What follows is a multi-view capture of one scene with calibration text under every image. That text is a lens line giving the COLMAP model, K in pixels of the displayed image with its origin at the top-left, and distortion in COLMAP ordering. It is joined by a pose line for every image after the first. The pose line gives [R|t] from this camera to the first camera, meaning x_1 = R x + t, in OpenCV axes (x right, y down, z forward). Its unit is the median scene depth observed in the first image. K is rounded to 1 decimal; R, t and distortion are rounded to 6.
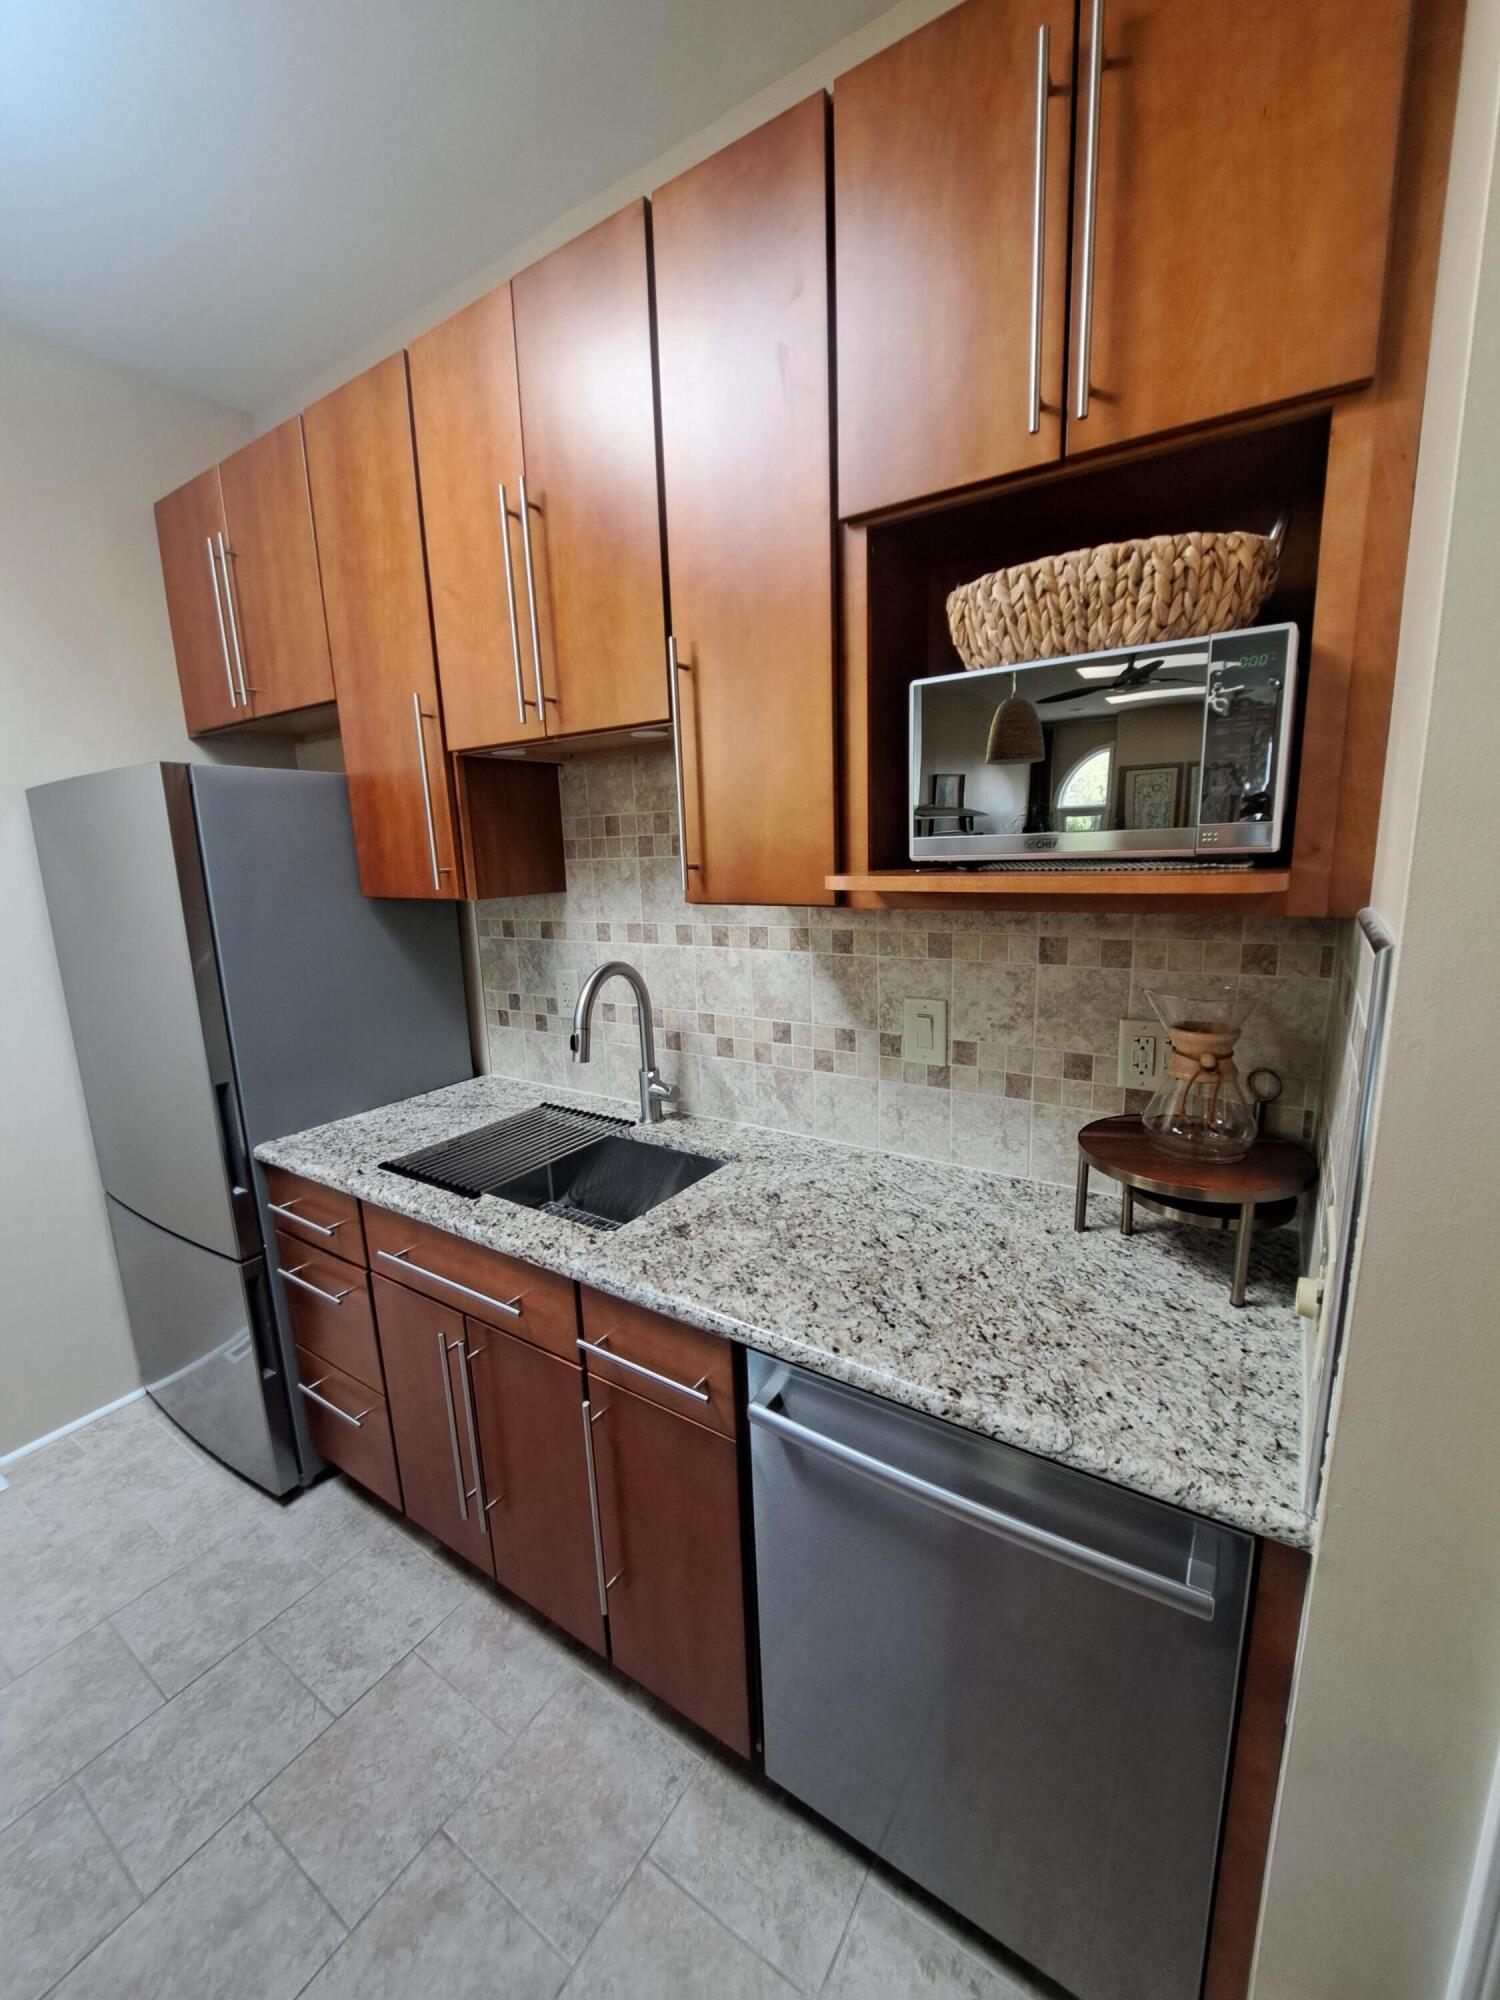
lens RADIAL K [[783.1, 0, 752.7], [0, 783.1, 1010.2], [0, 0, 1]] dist [-0.010806, -0.003074]
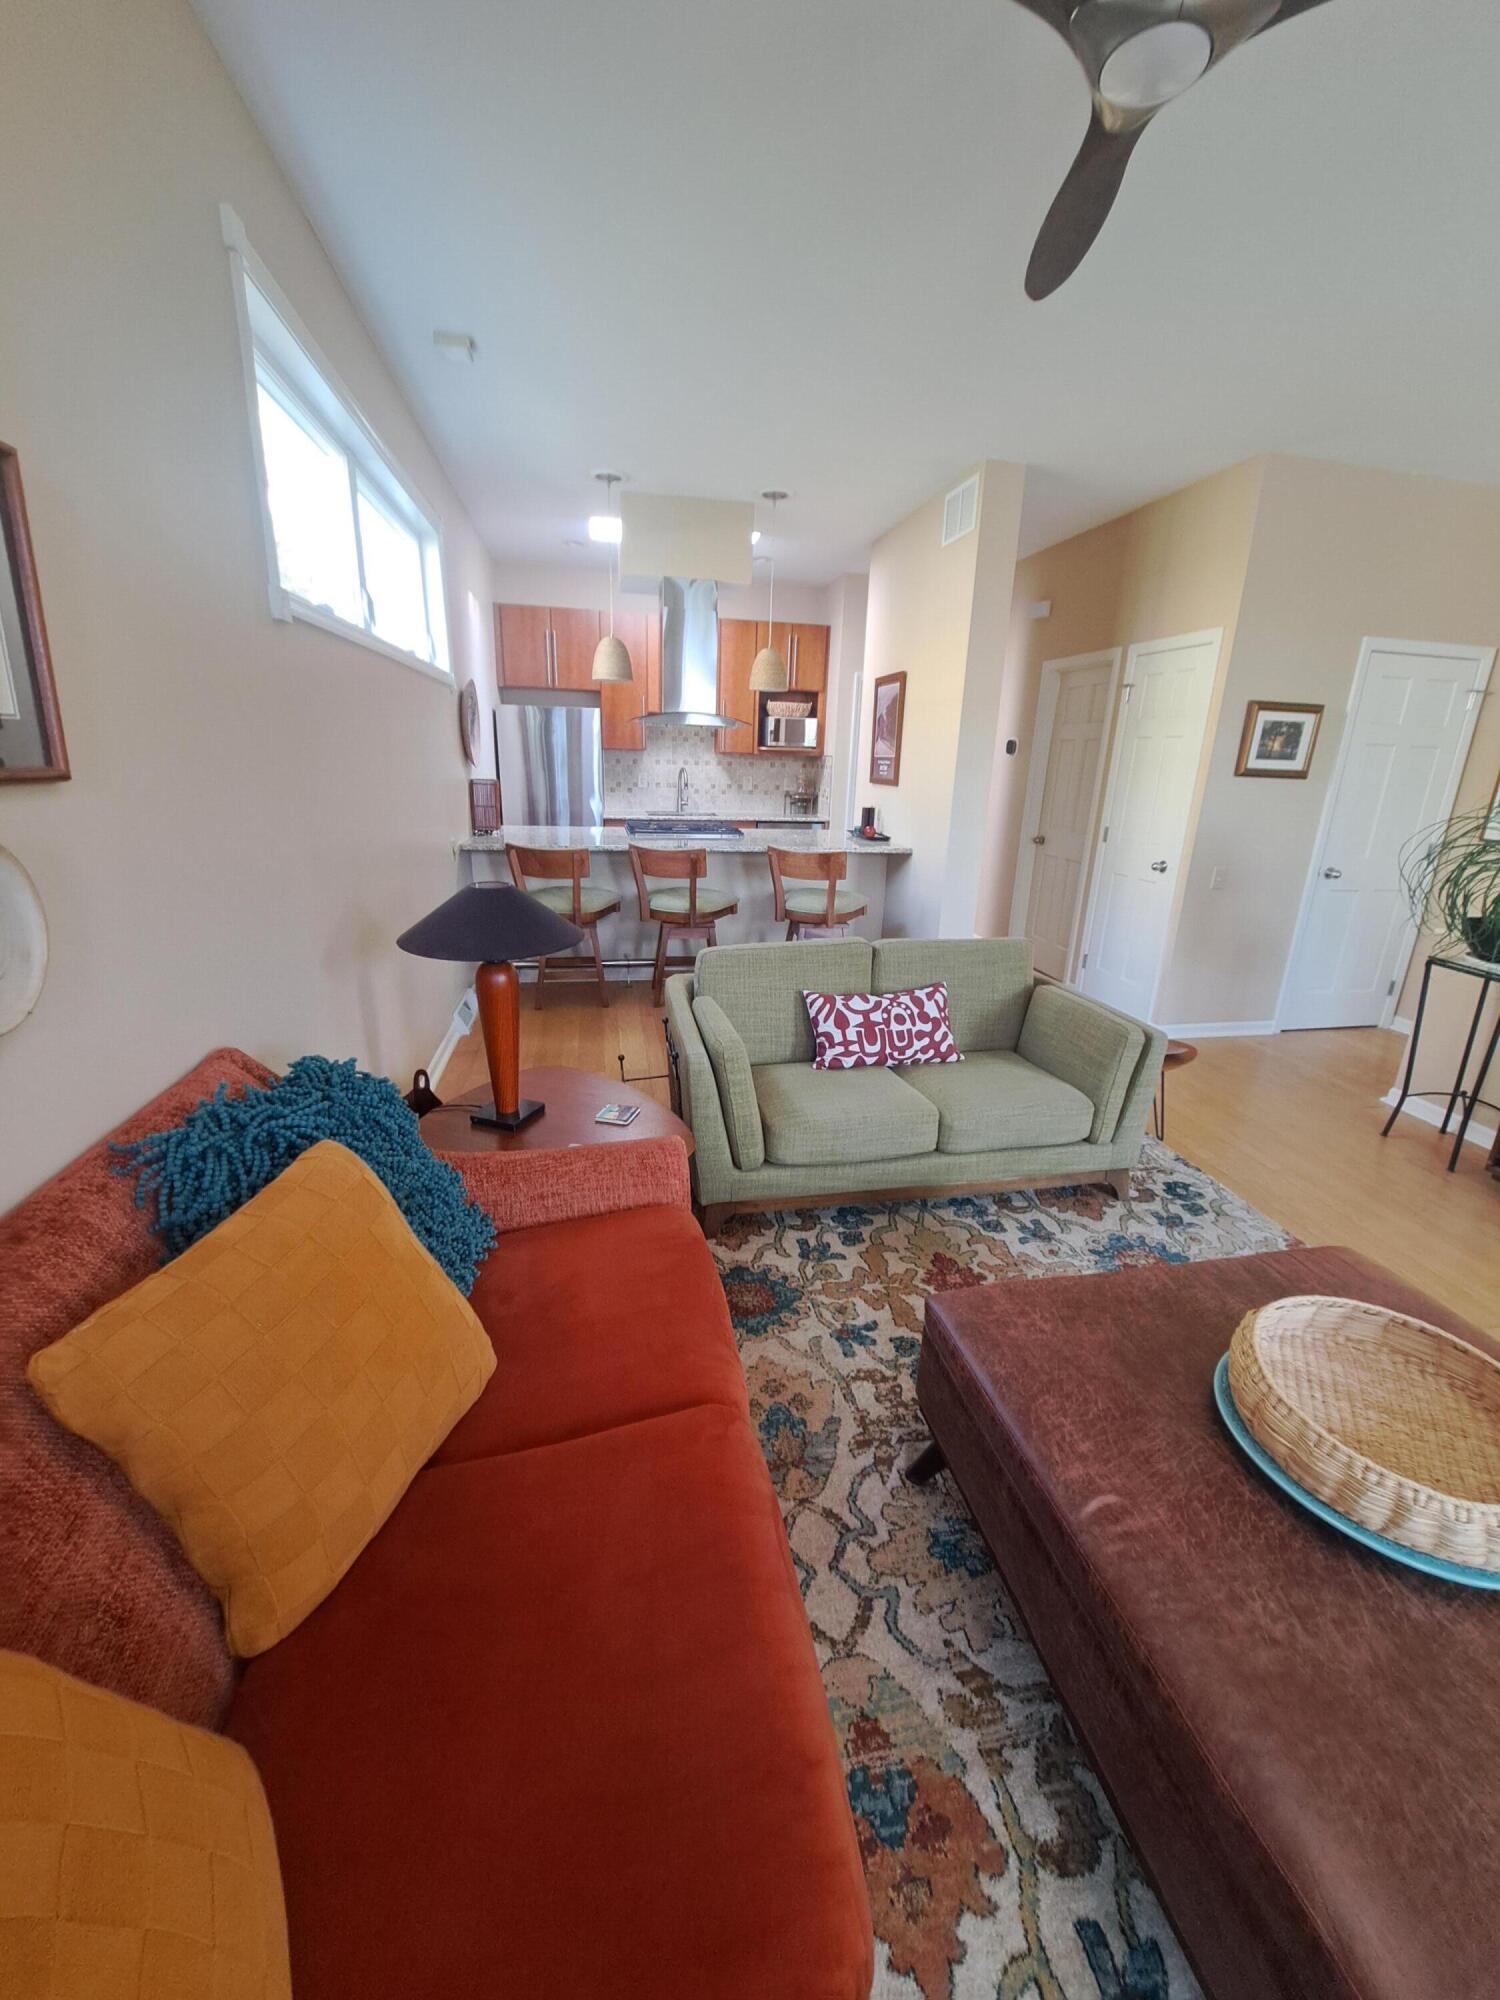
lens RADIAL K [[783.1, 0, 758.4], [0, 783.1, 1004.3], [0, 0, 1]] dist [-0.010806, -0.003074]
pose [[0.712786, -0.158408, 0.683259, -3.022082], [0.091504, 0.986838, 0.133332, 0.686091], [-0.695387, -0.032516, 0.717899, -2.377976]]
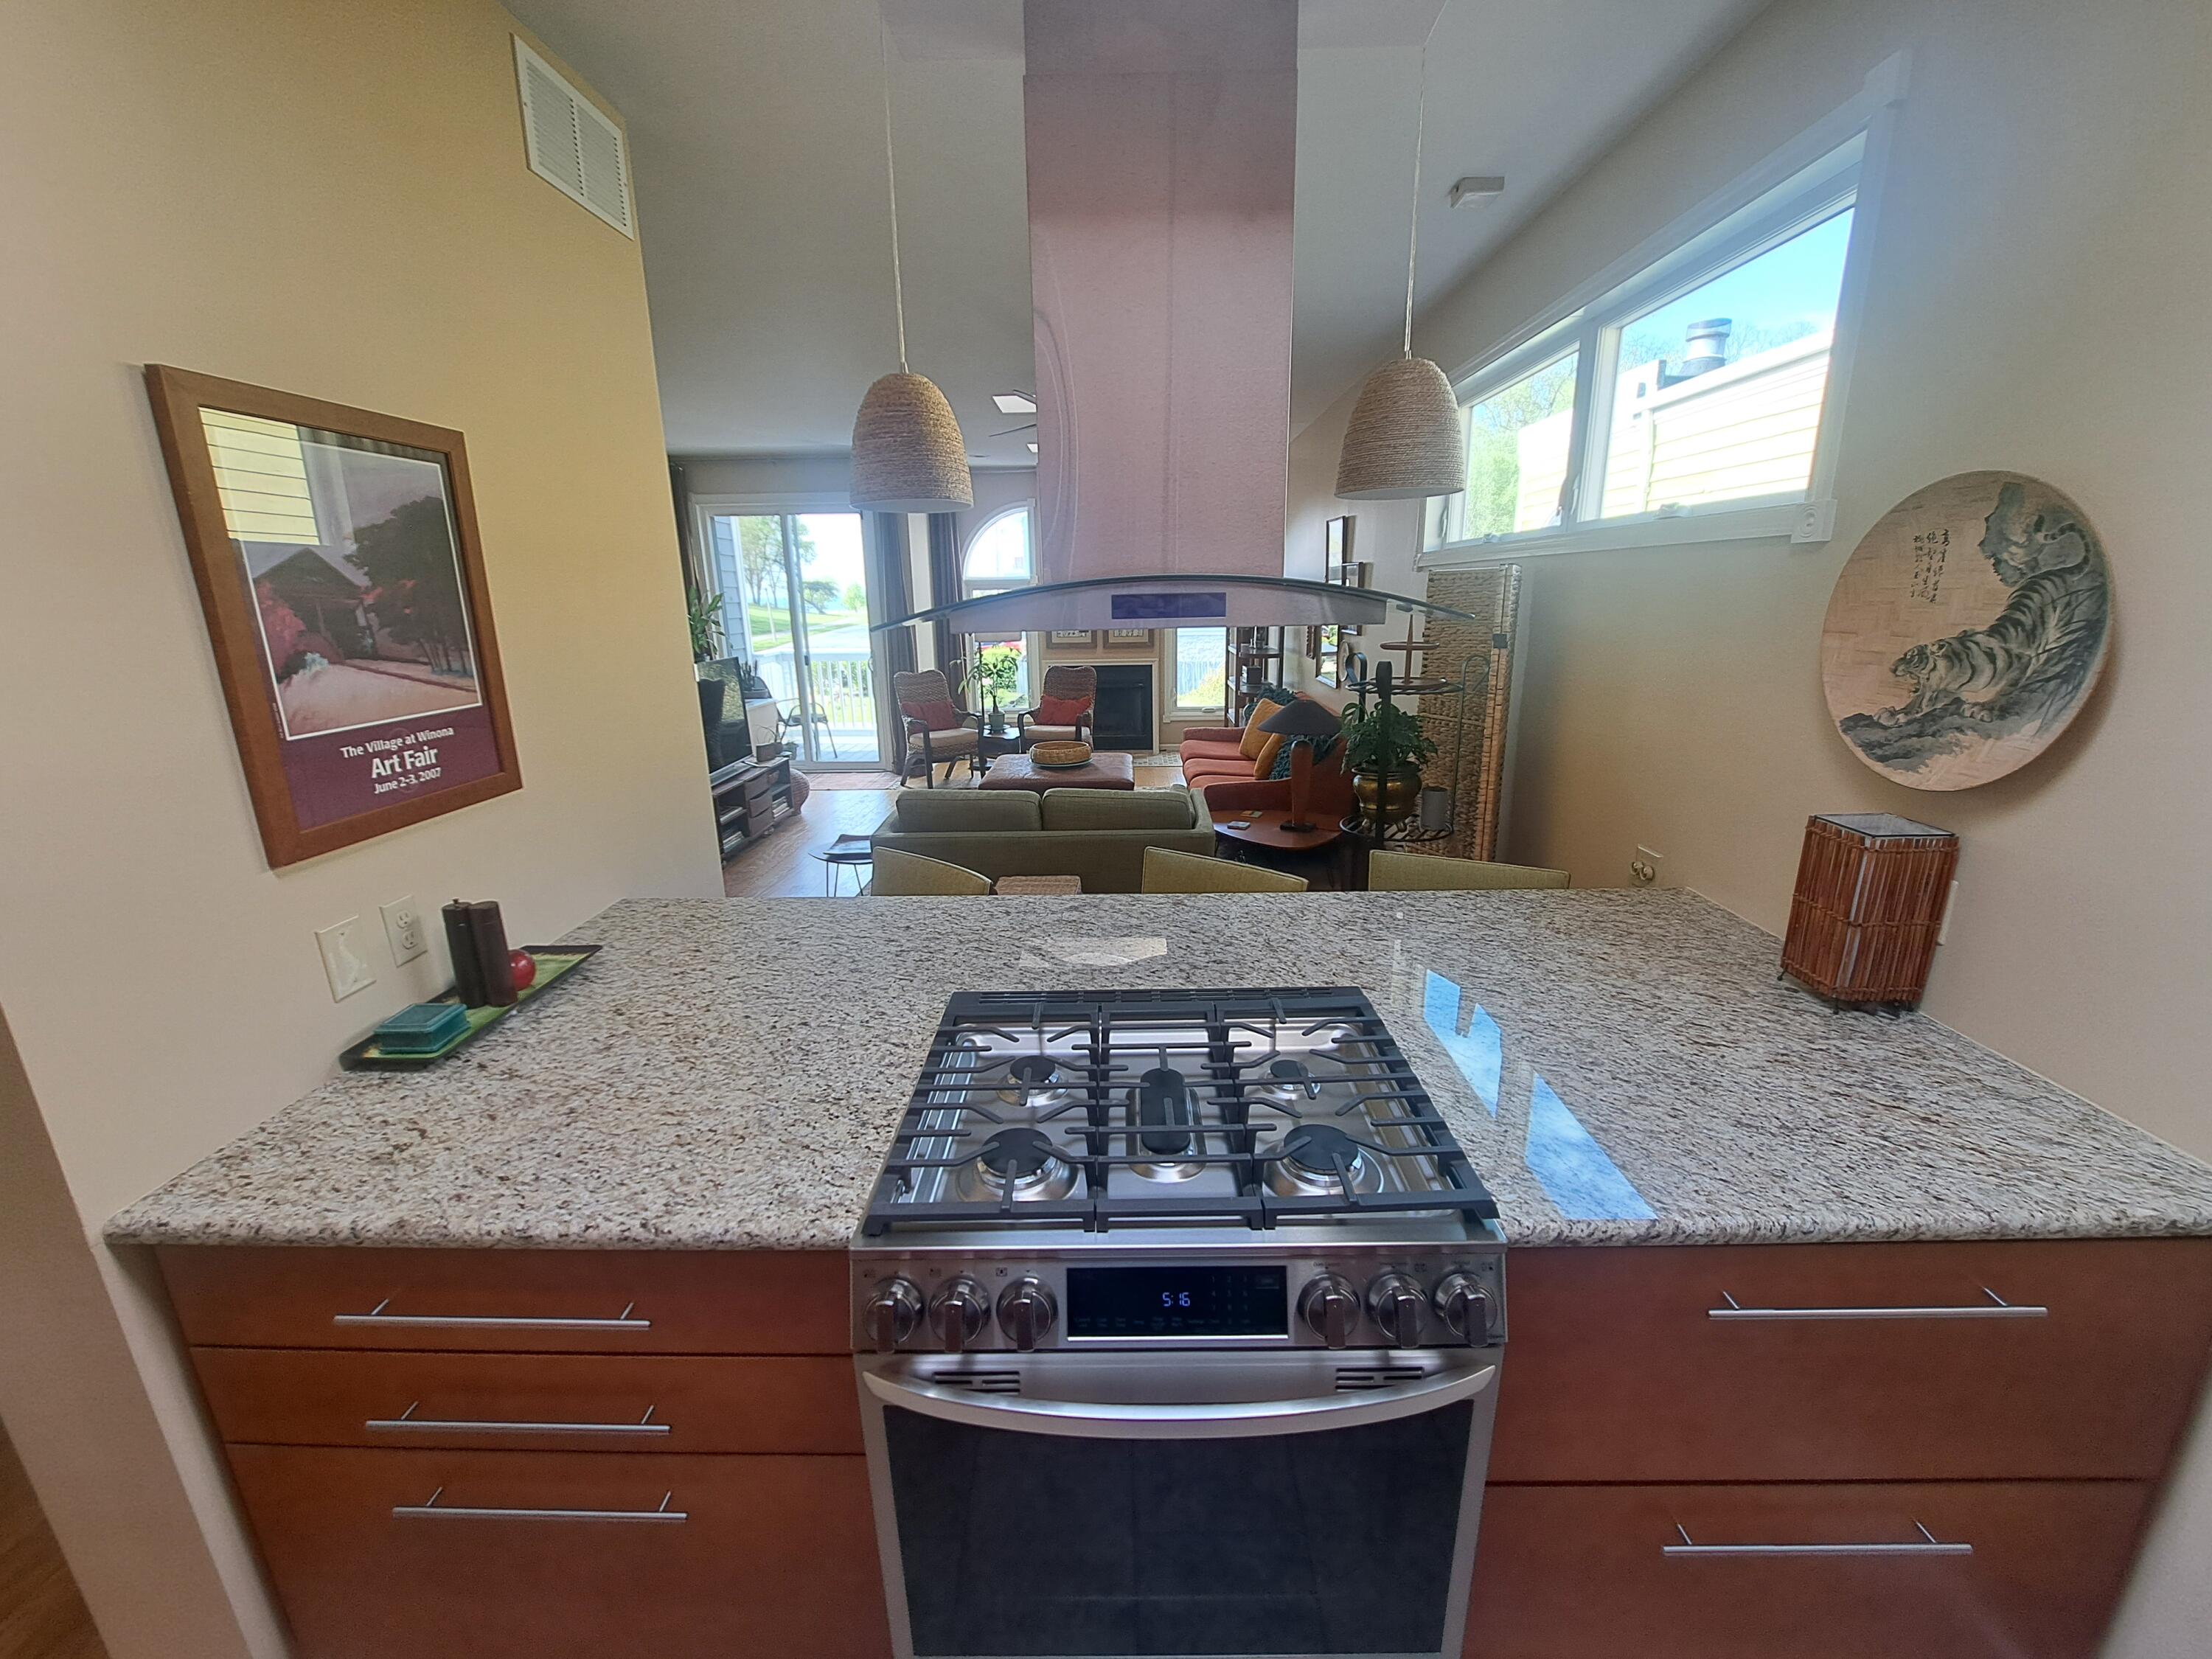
lens RADIAL K [[866.1, 0, 1110.5], [0, 866.1, 819.7], [0, 0, 1]] dist [-0.010806, -0.003074]
pose [[-0.845100, 0.181612, -0.502815, -0.434406], [-0.067356, 0.896865, 0.437146, -0.208685], [0.530348, 0.403299, -0.745708, 0.762142]]
